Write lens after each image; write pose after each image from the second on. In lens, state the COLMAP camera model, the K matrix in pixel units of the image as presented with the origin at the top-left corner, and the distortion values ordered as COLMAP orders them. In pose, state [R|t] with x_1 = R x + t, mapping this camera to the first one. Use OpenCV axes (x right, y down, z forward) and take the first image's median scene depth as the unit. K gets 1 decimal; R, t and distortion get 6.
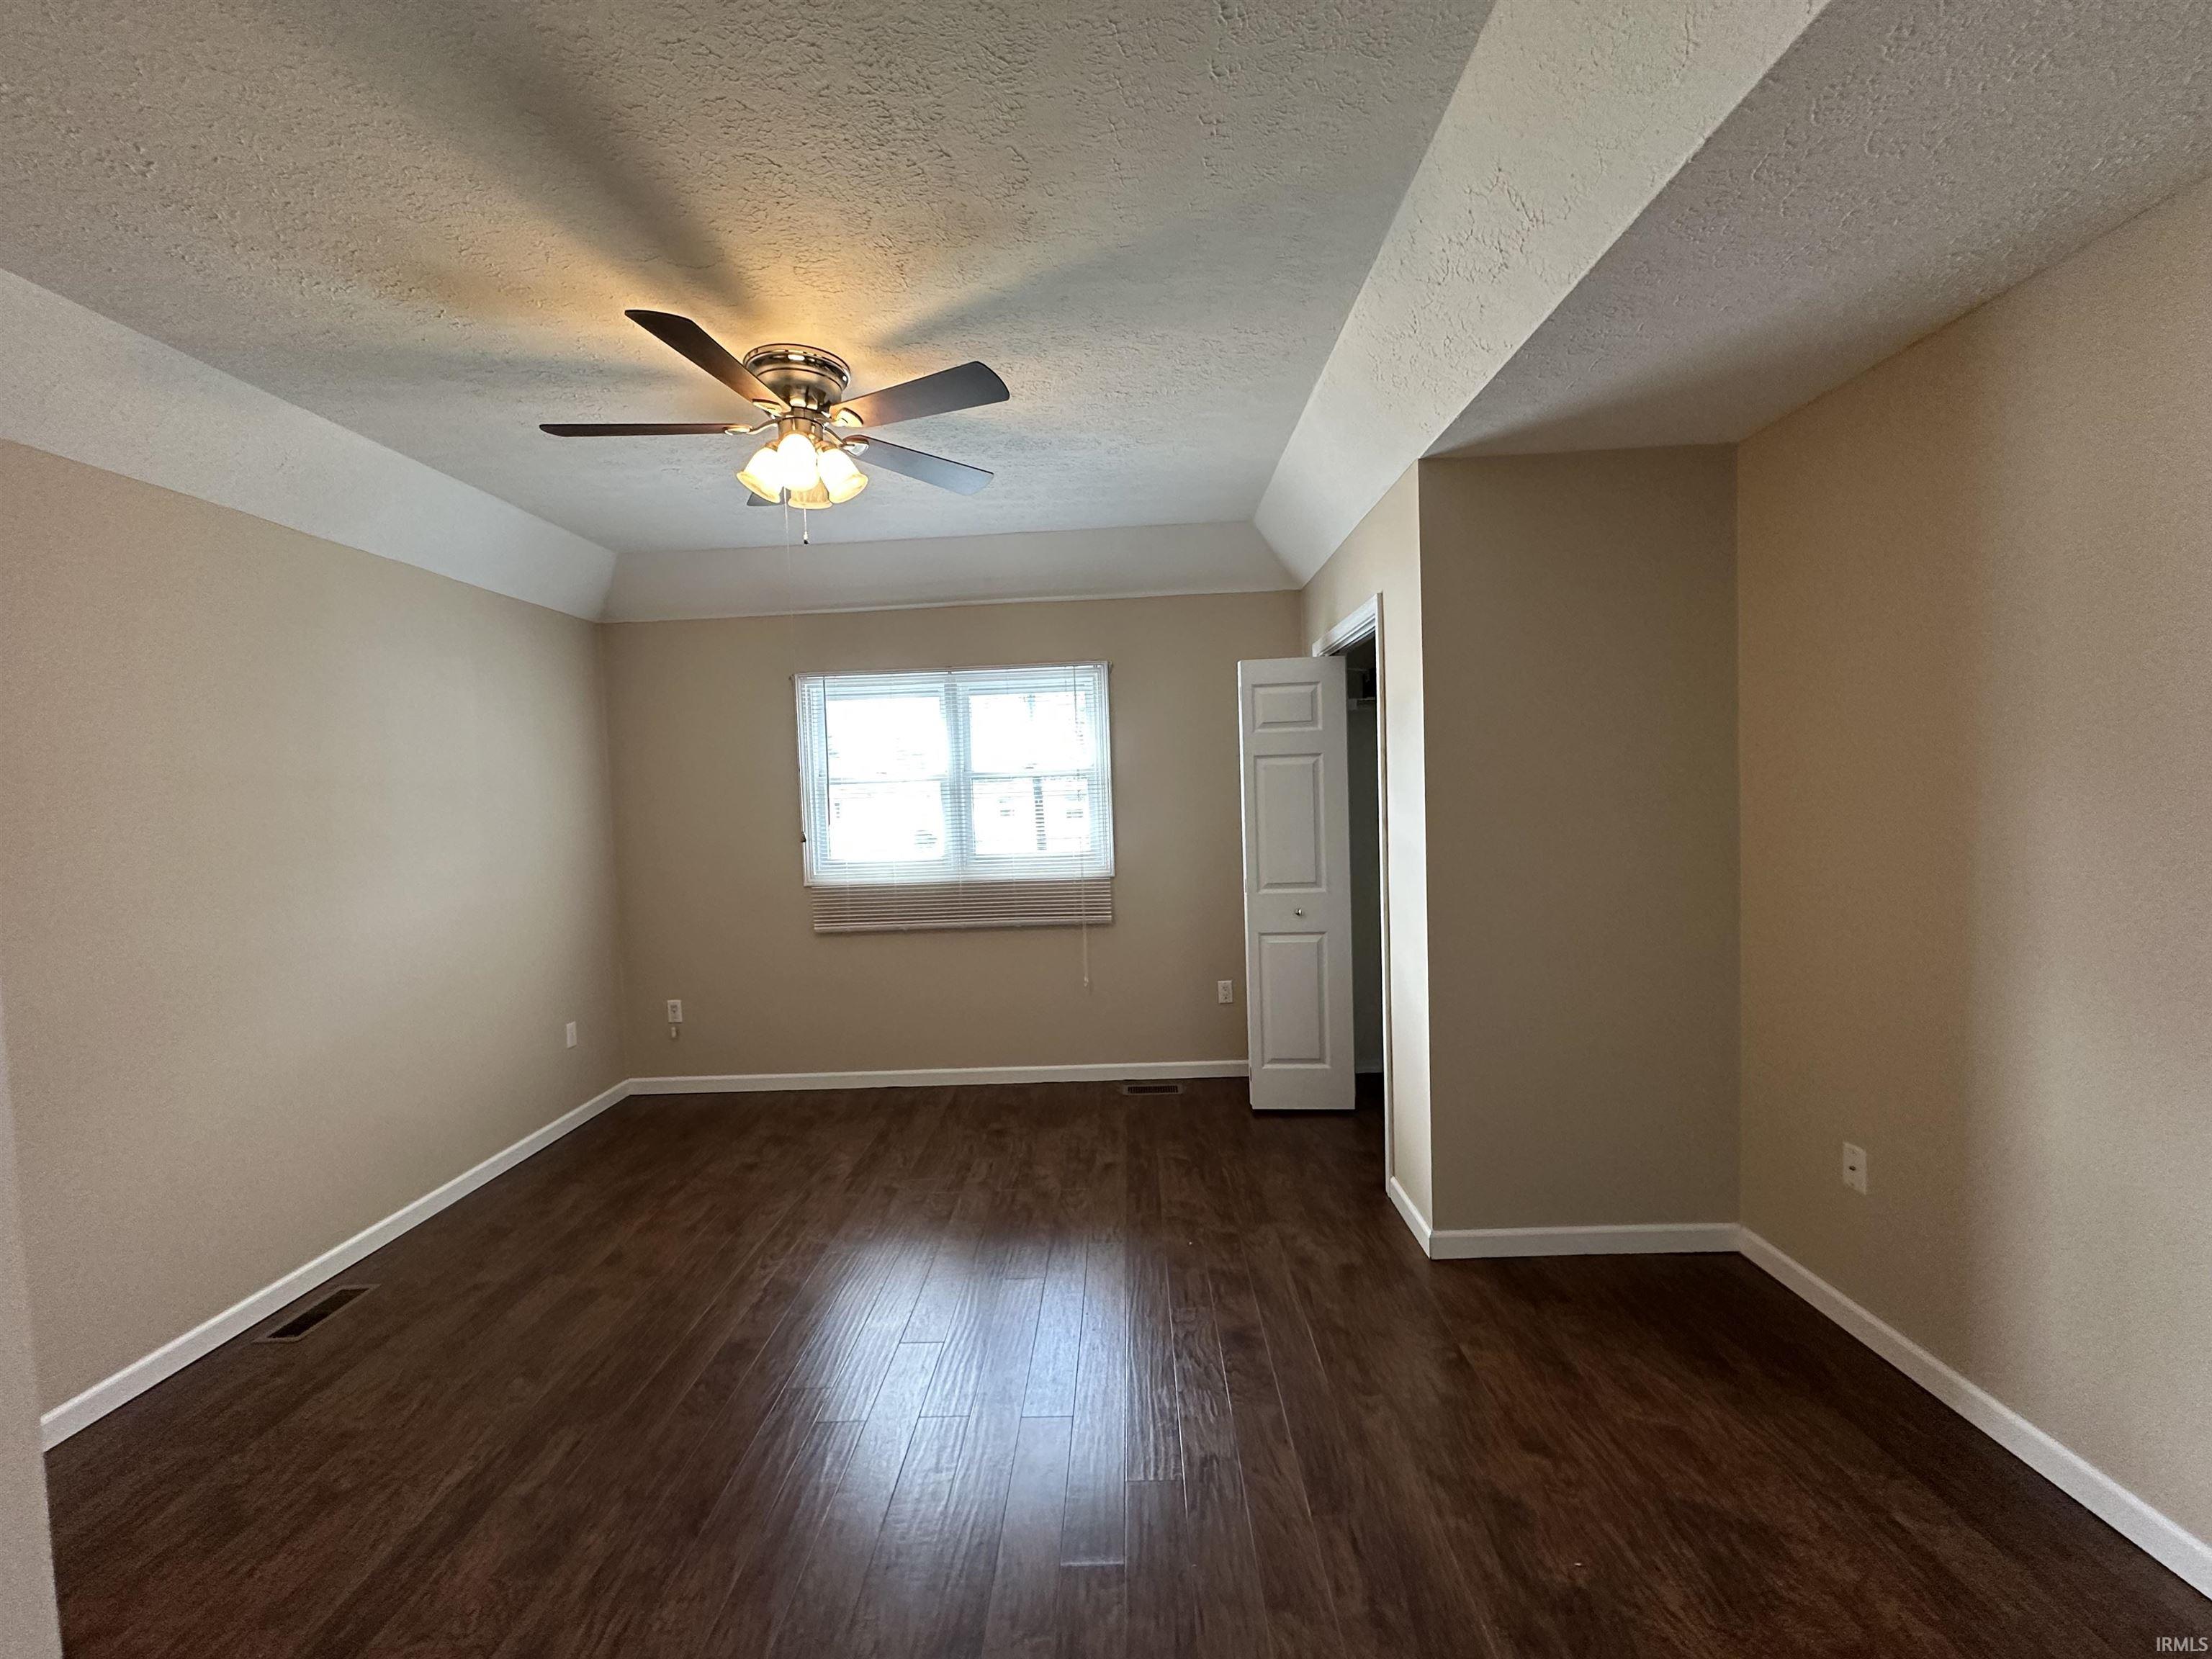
lens RADIAL K [[891.6, 0, 1100.9], [0, 891.6, 833.5], [0, 0, 1]] dist [0.014422, -0.001084]
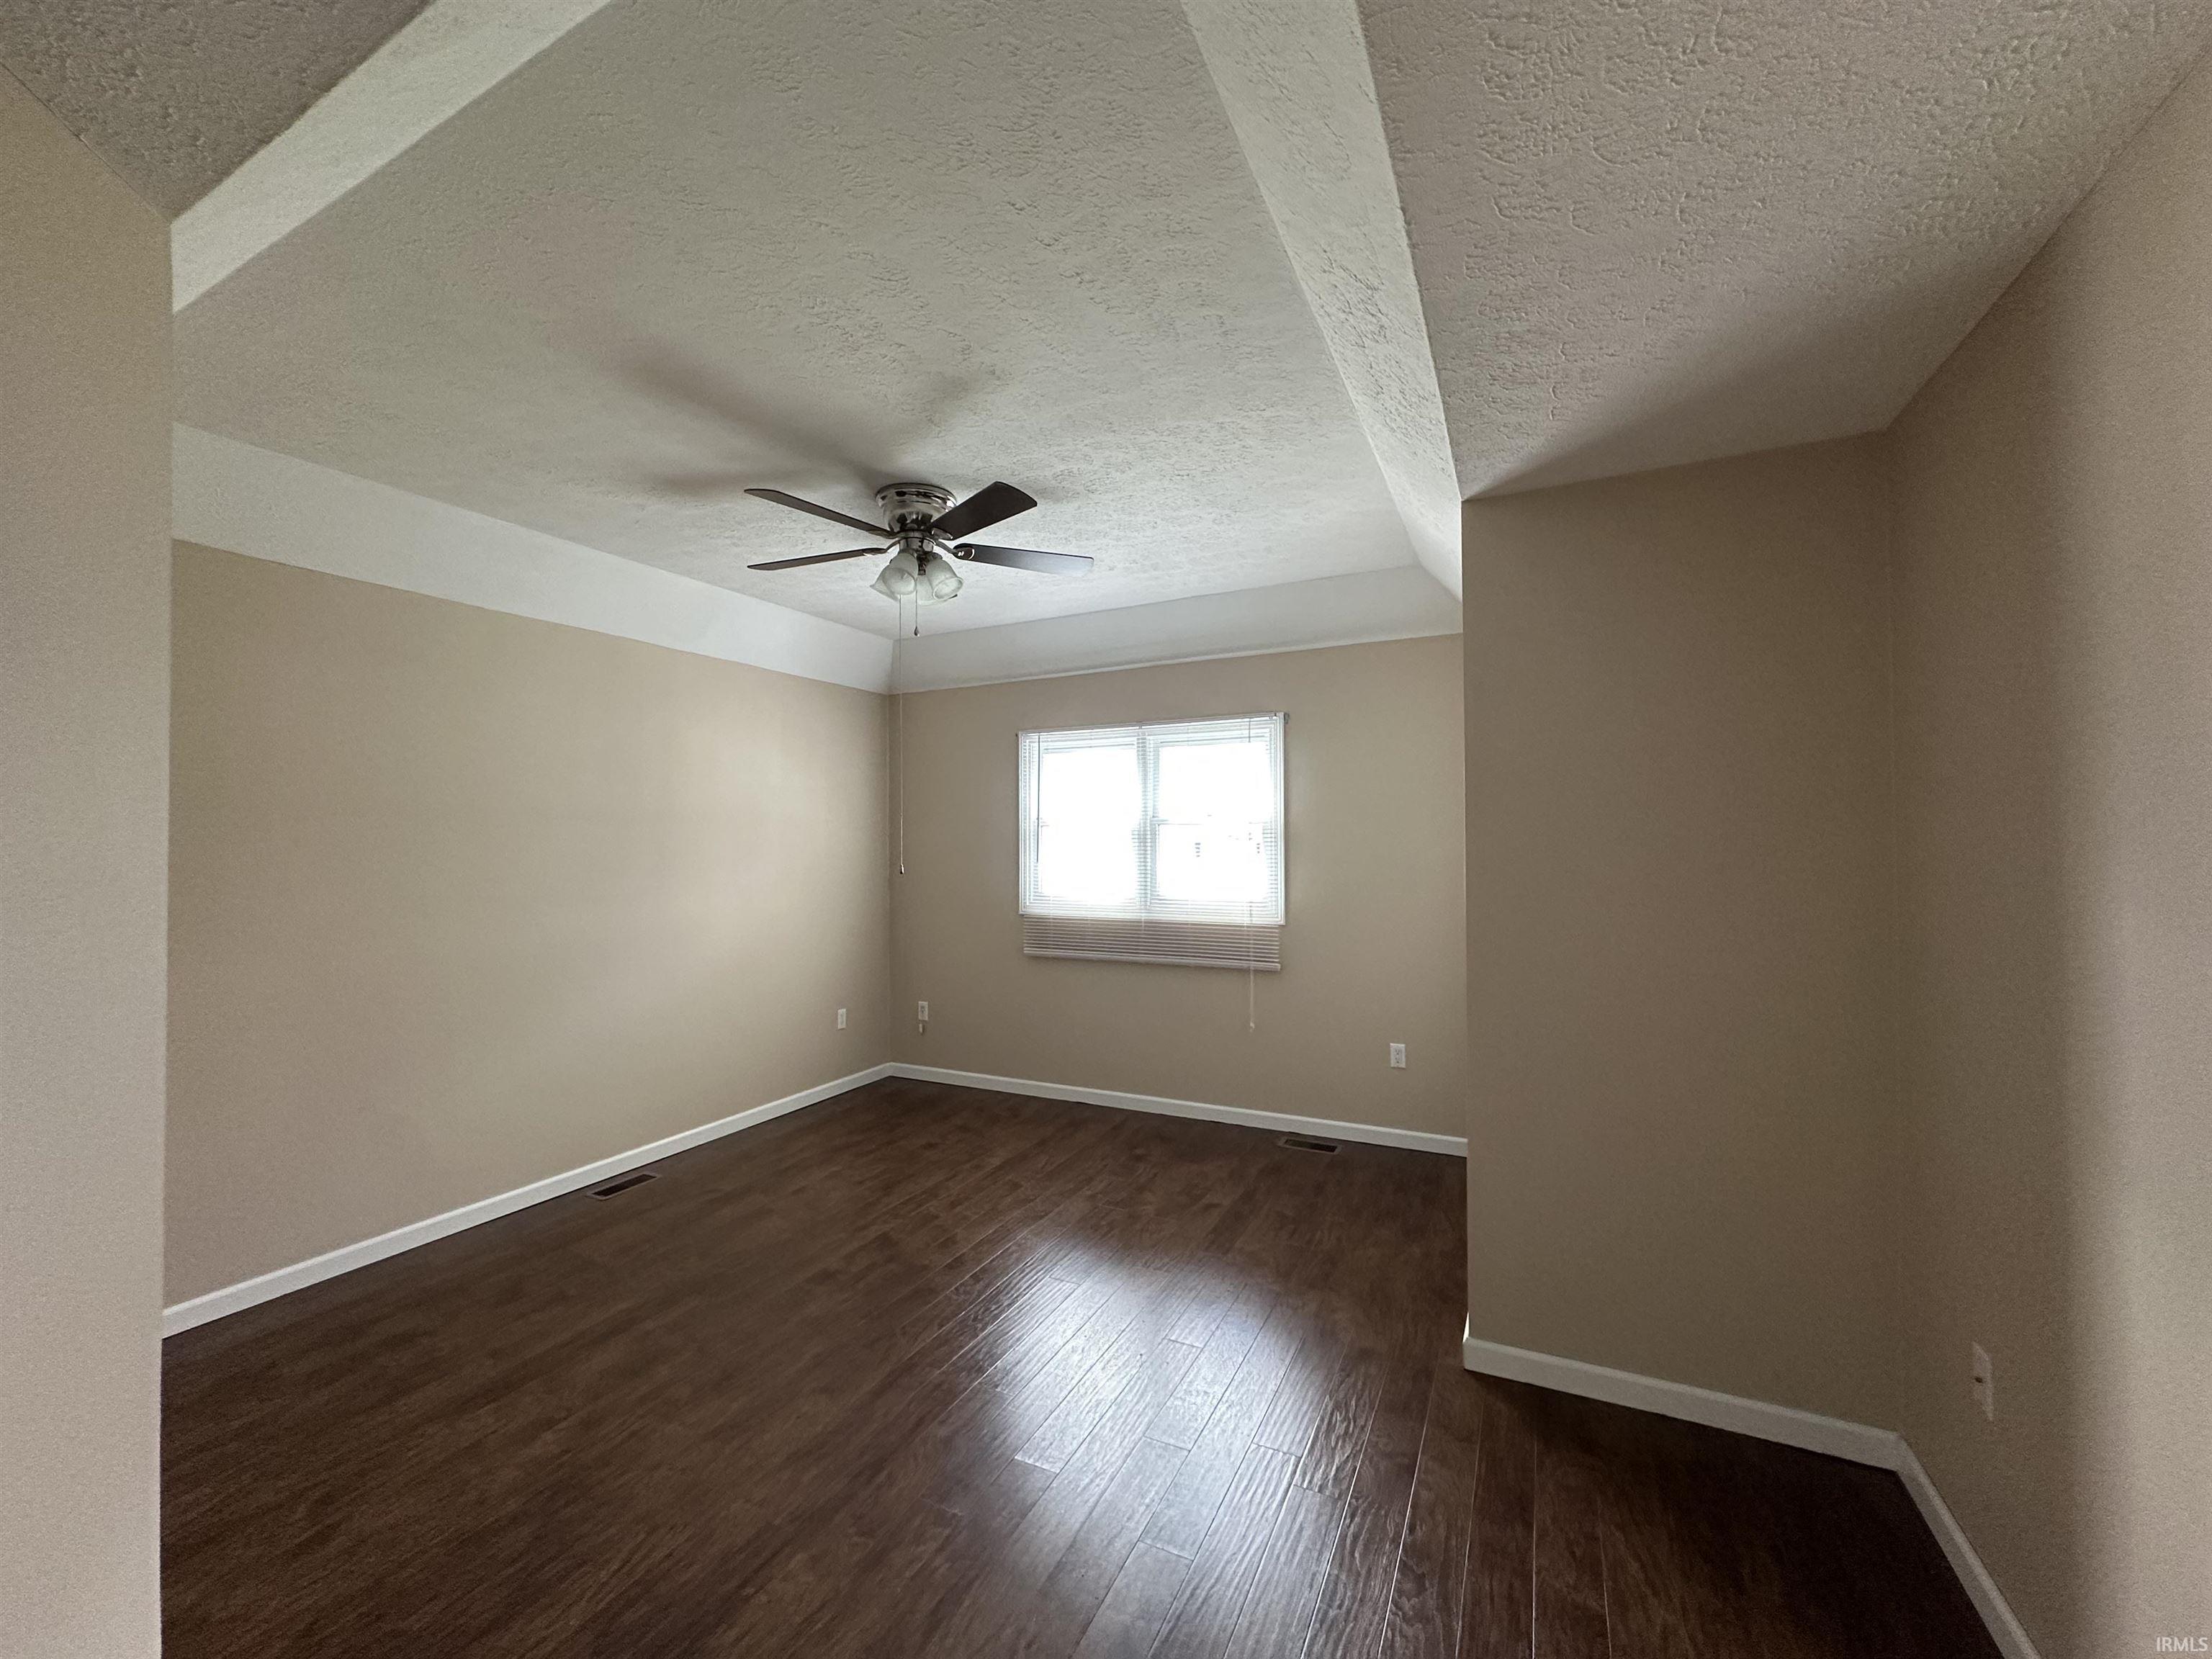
lens RADIAL K [[891.6, 0, 1099.7], [0, 891.6, 836.6], [0, 0, 1]] dist [0.014422, -0.001084]
pose [[0.905160, 0.029110, -0.424072, 0.267369], [-0.047262, 0.998359, -0.032346, -0.009516], [0.422435, 0.049320, 0.905050, -0.002096]]
